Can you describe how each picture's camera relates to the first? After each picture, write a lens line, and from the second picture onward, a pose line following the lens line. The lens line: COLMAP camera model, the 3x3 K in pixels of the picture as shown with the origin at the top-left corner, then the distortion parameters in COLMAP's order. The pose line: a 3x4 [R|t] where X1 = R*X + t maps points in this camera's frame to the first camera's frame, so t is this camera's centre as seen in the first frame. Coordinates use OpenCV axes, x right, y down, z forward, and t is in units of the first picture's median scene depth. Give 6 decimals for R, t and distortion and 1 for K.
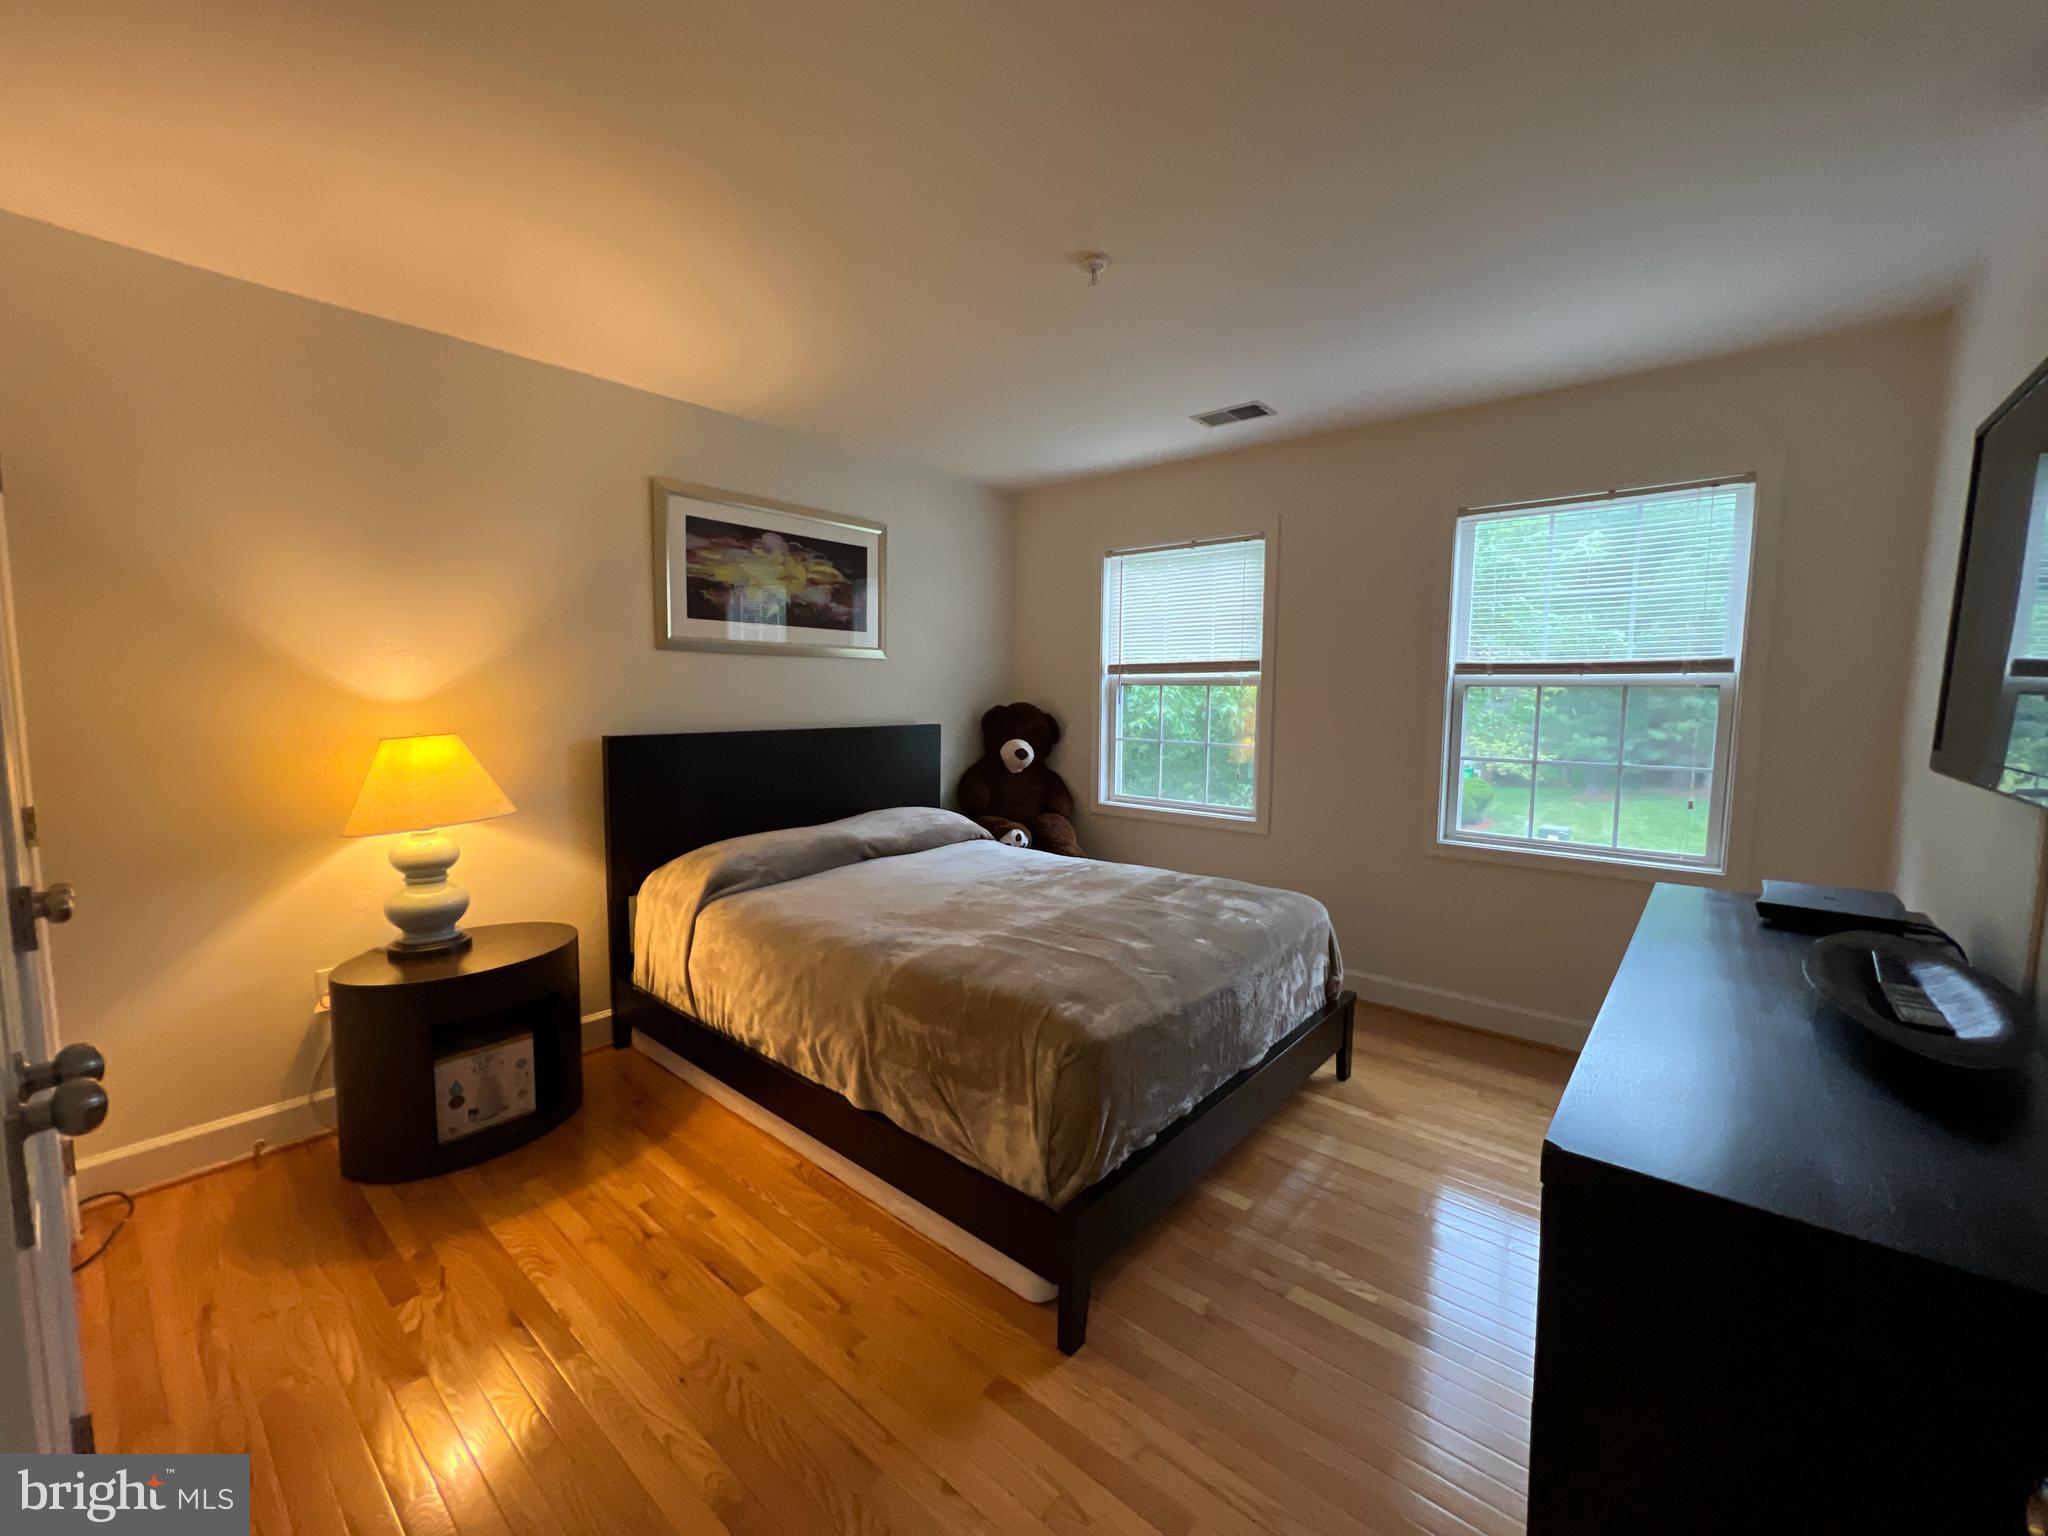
lens RADIAL K [[822.3, 0, 1031.9], [0, 822.3, 768.3], [0, 0, 1]] dist [-0.003309, 0.001118]
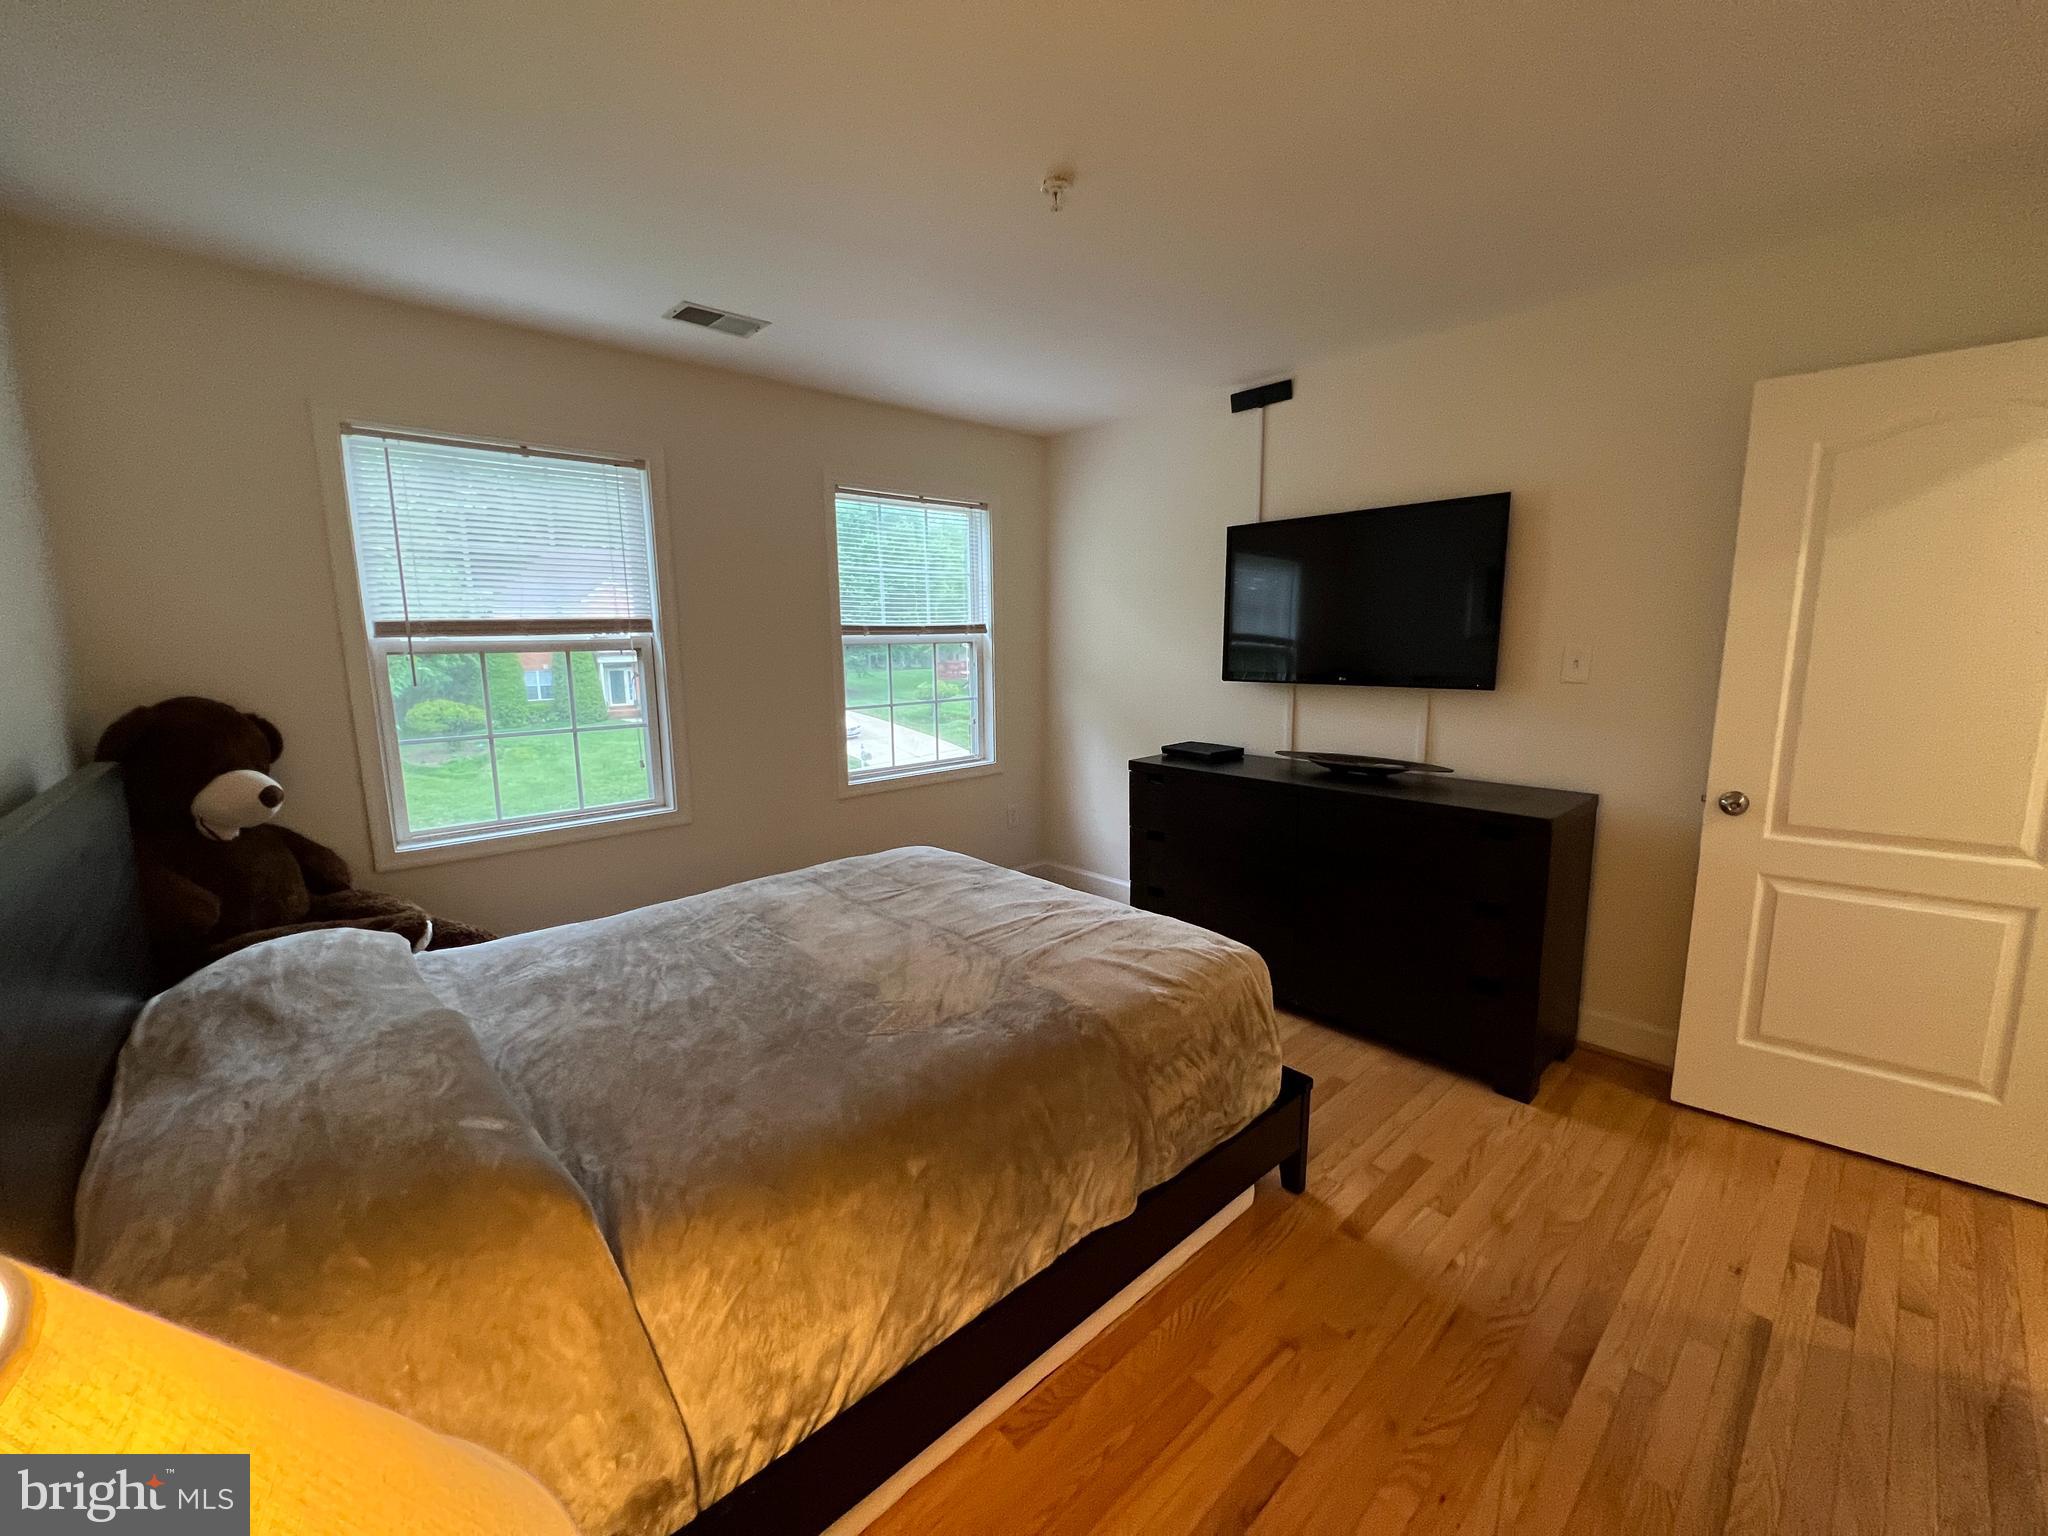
lens RADIAL K [[822.3, 0, 1028.0], [0, 822.3, 766.5], [0, 0, 1]] dist [-0.003309, 0.001118]
pose [[0.133612, -0.163529, 0.977449, -0.573198], [0.109147, 0.982720, 0.149491, -0.078120], [-0.985005, 0.086711, 0.149152, 0.595625]]
